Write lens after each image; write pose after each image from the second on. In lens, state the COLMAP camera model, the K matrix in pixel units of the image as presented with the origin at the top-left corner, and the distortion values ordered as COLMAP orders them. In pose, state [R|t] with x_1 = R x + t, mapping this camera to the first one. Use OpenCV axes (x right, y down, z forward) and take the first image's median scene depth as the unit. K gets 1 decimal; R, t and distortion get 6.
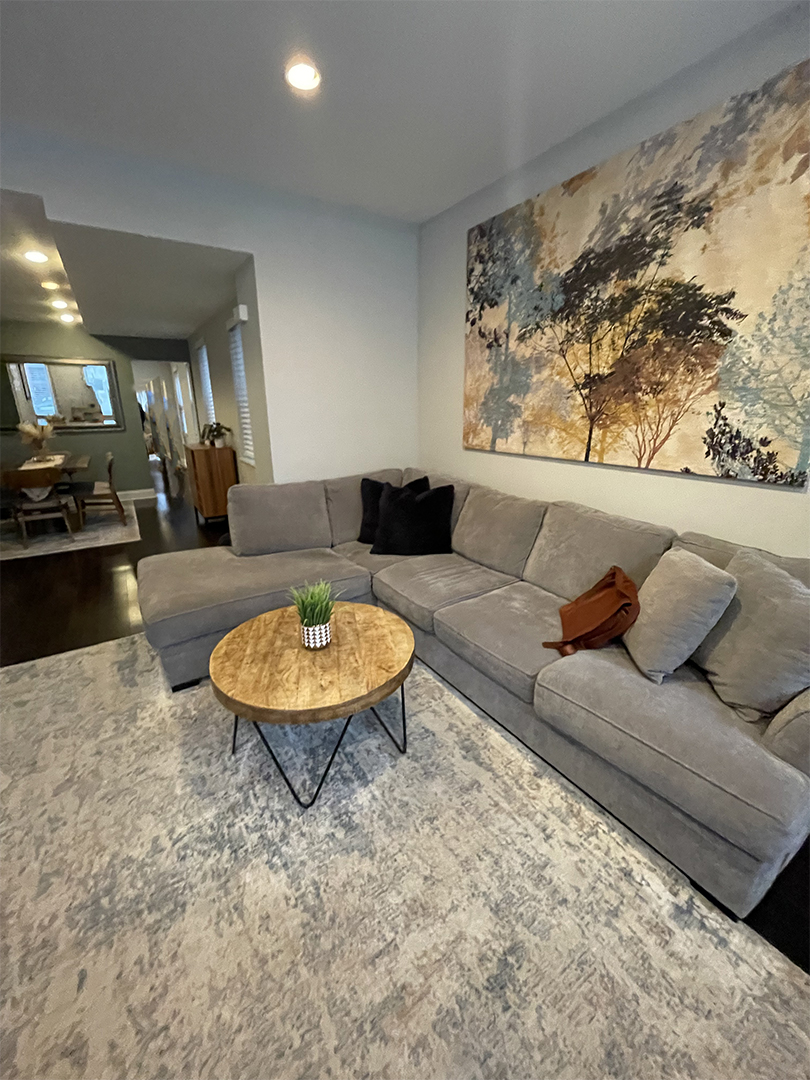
lens RADIAL K [[435.4, 0, 406.1], [0, 435.4, 538.9], [0, 0, 1]] dist [-0.000474, -0.000019]
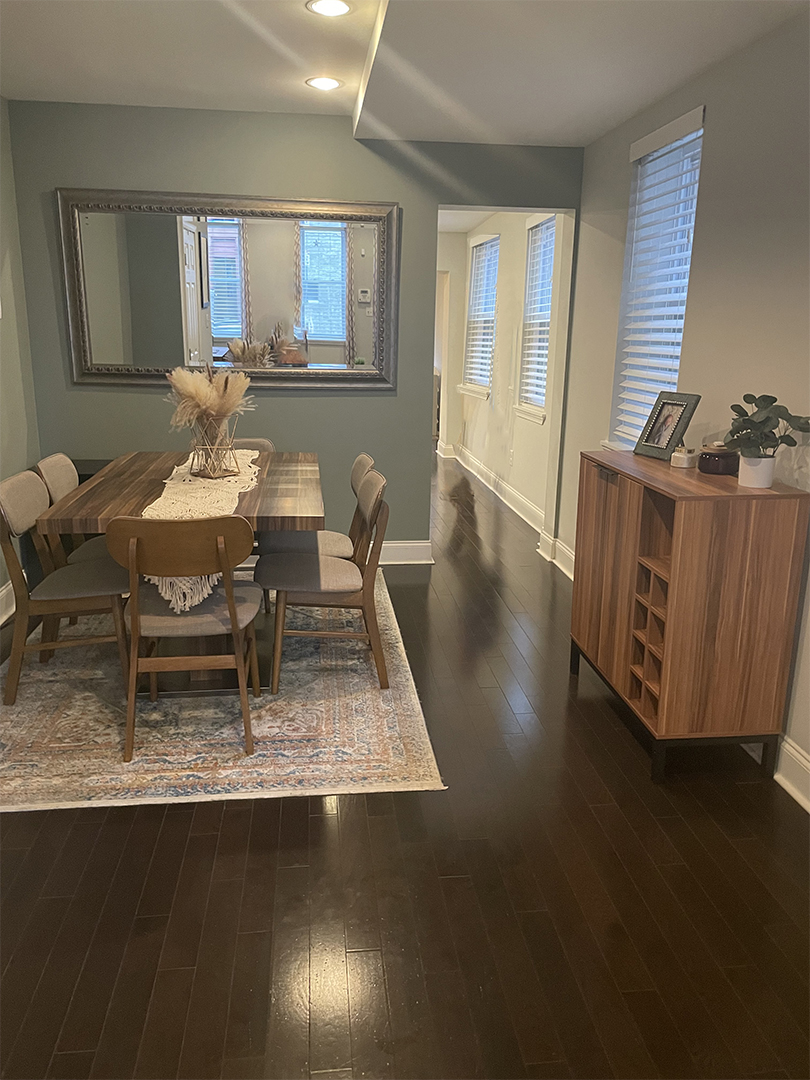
lens RADIAL K [[810.8, 0, 405.2], [0, 810.8, 537.8], [0, 0, 1]] dist [0.051047, -0.040215]
pose [[0.897061, 0.126402, -0.423443, -0.406602], [-0.146730, 0.989053, -0.015605, -0.142645], [0.416835, 0.076130, 0.905788, 0.469211]]
